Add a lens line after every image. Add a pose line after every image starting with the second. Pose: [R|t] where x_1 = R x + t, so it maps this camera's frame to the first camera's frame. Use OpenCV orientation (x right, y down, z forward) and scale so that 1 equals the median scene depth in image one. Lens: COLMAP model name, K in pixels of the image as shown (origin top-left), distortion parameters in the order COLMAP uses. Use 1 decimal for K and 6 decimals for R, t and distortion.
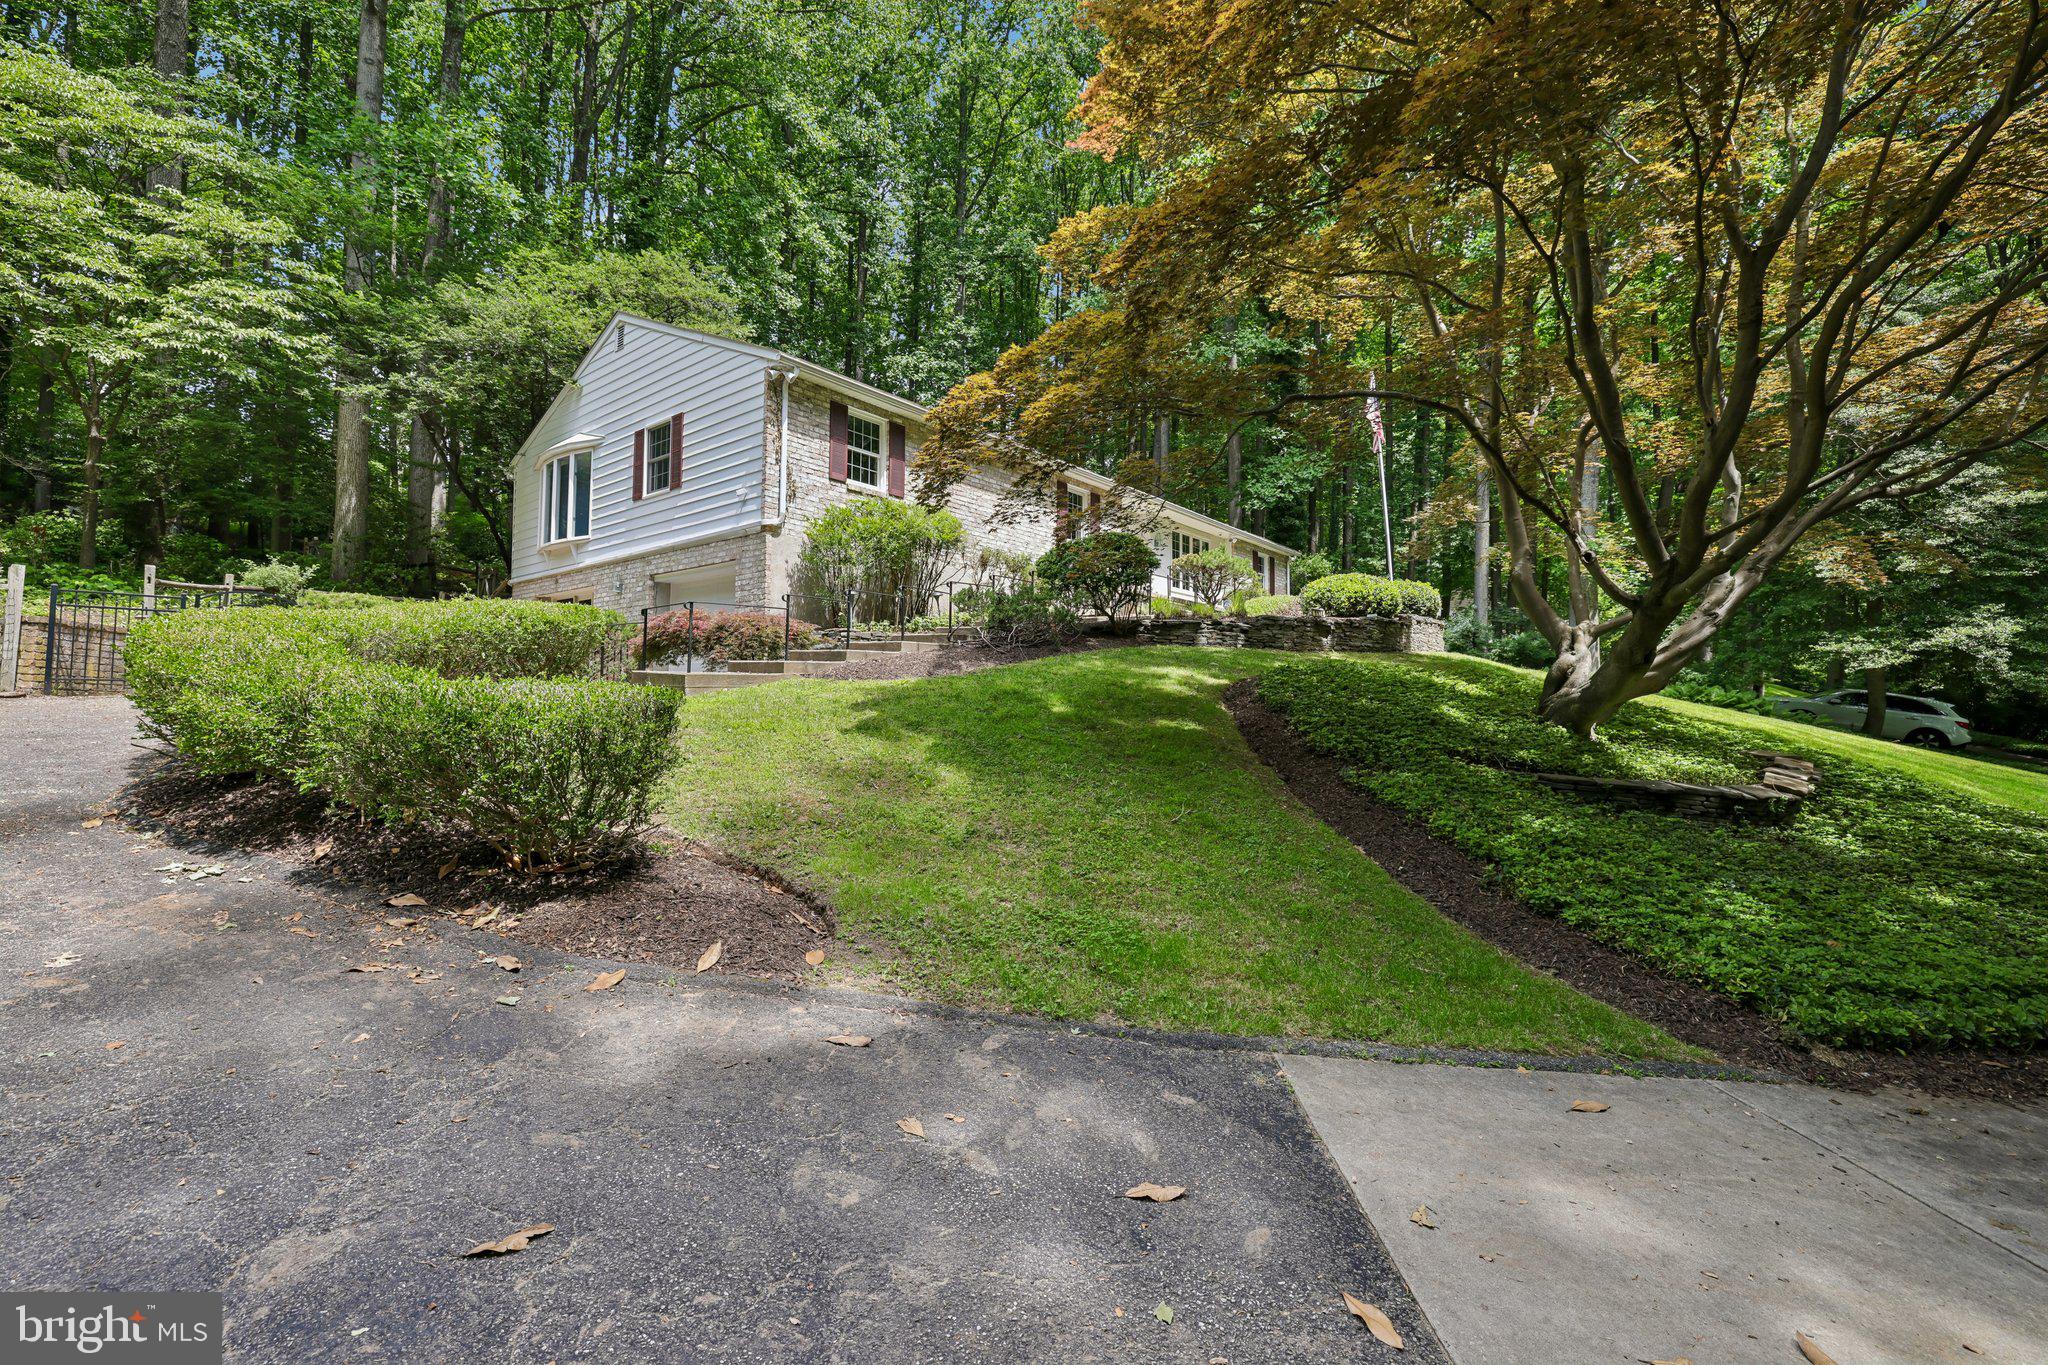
lens RADIAL K [[866.6, 0, 1022.6], [0, 866.6, 682.5], [0, 0, 1]] dist [0.002056, -0.000225]
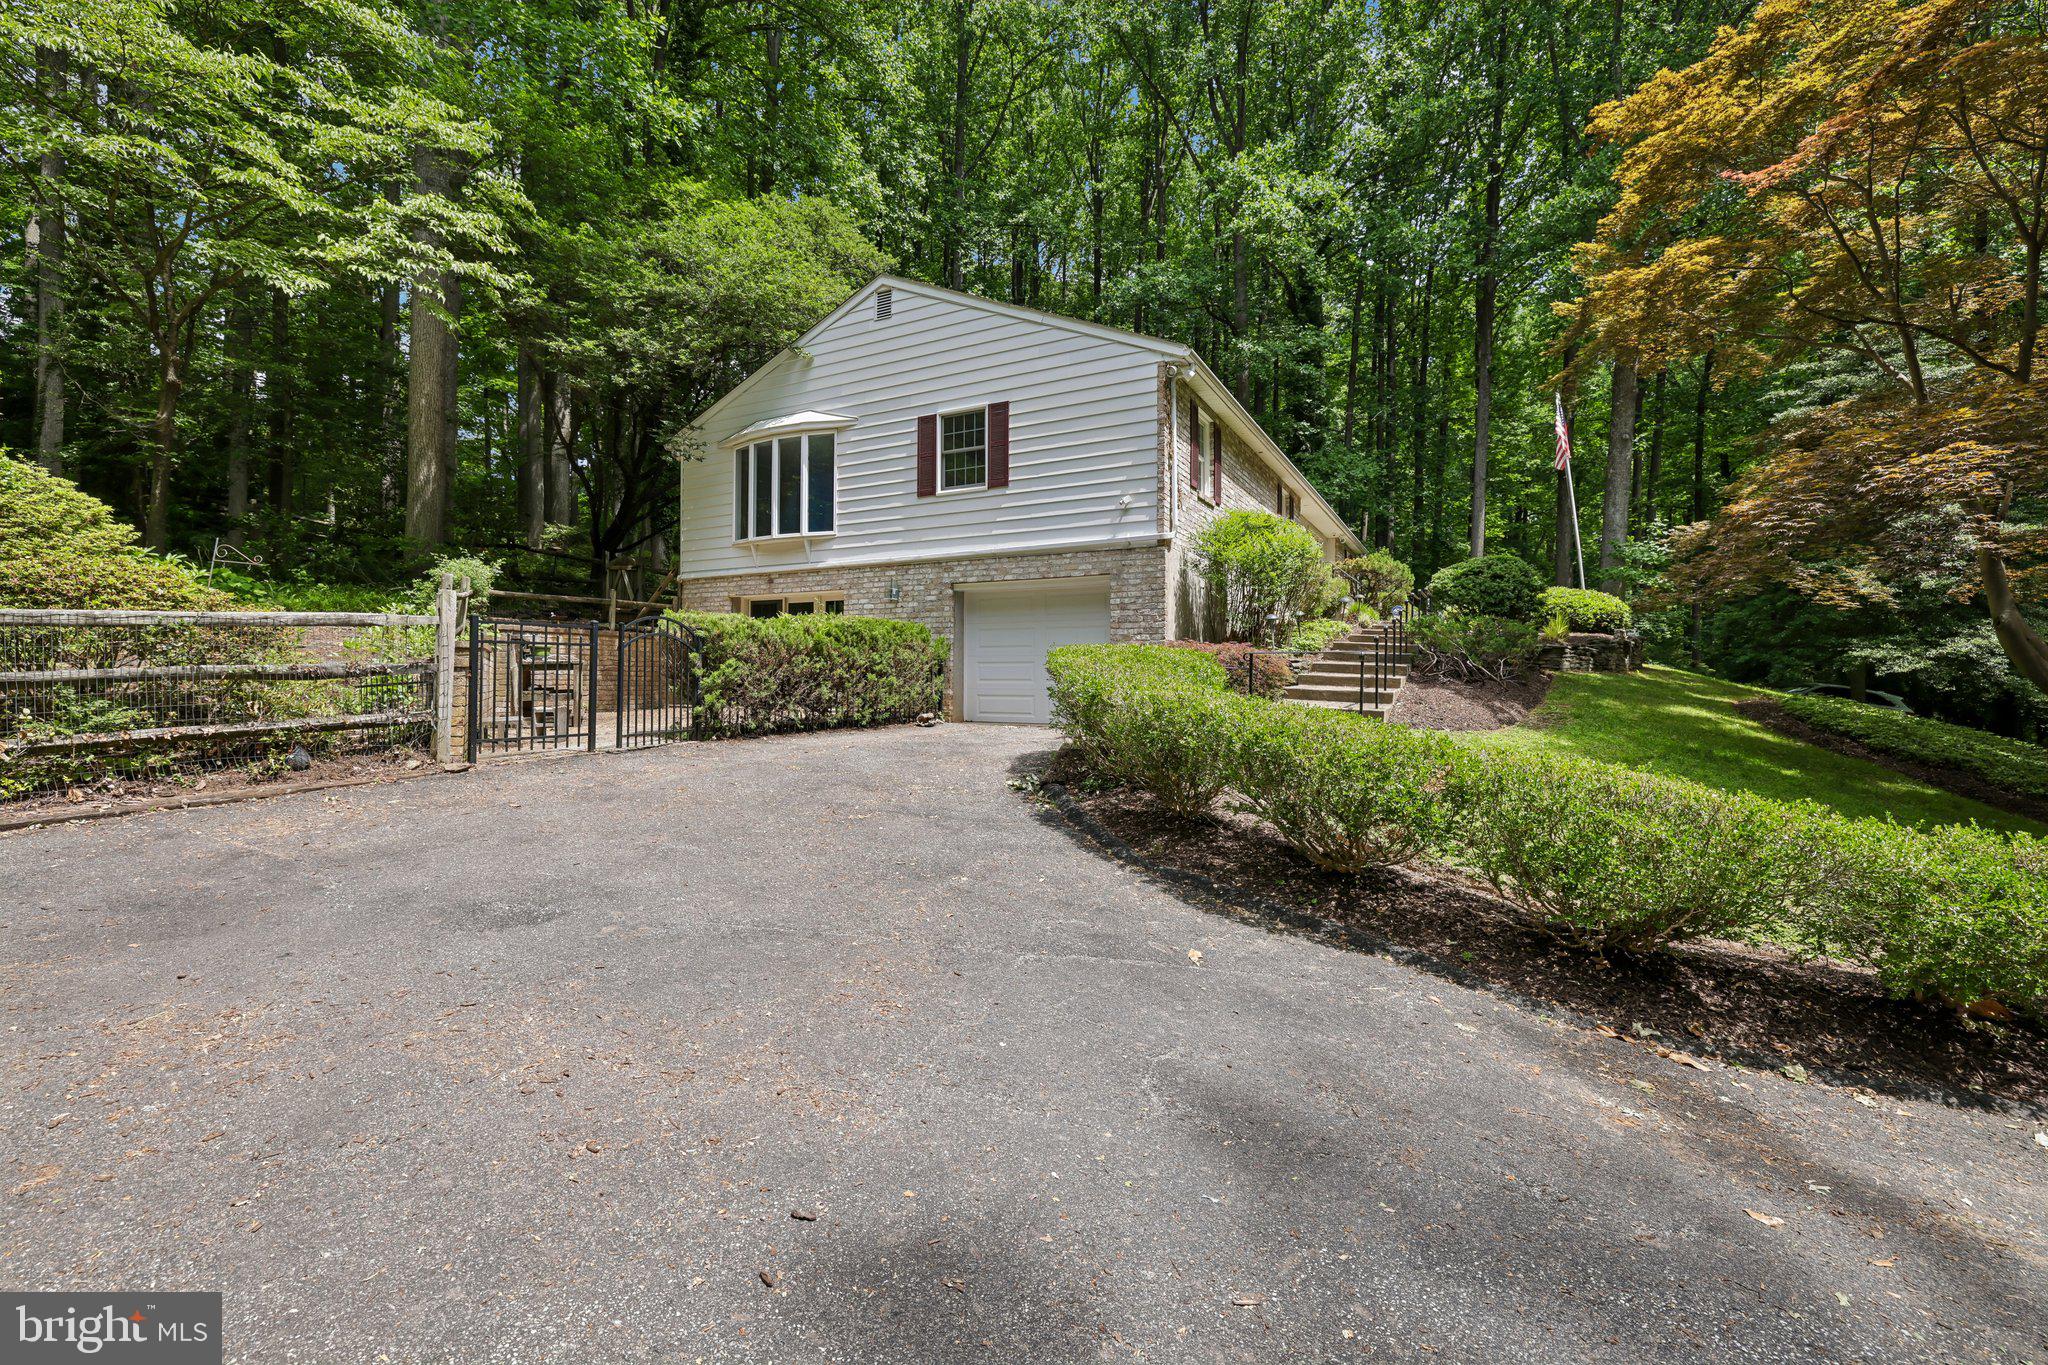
lens RADIAL K [[866.6, 0, 1025.6], [0, 866.6, 670.9], [0, 0, 1]] dist [0.002056, -0.000225]
pose [[0.981255, -0.001631, 0.192708, -0.511004], [-0.002759, 0.999743, 0.022511, -0.053805], [-0.192695, -0.022621, 0.980998, 0.118415]]
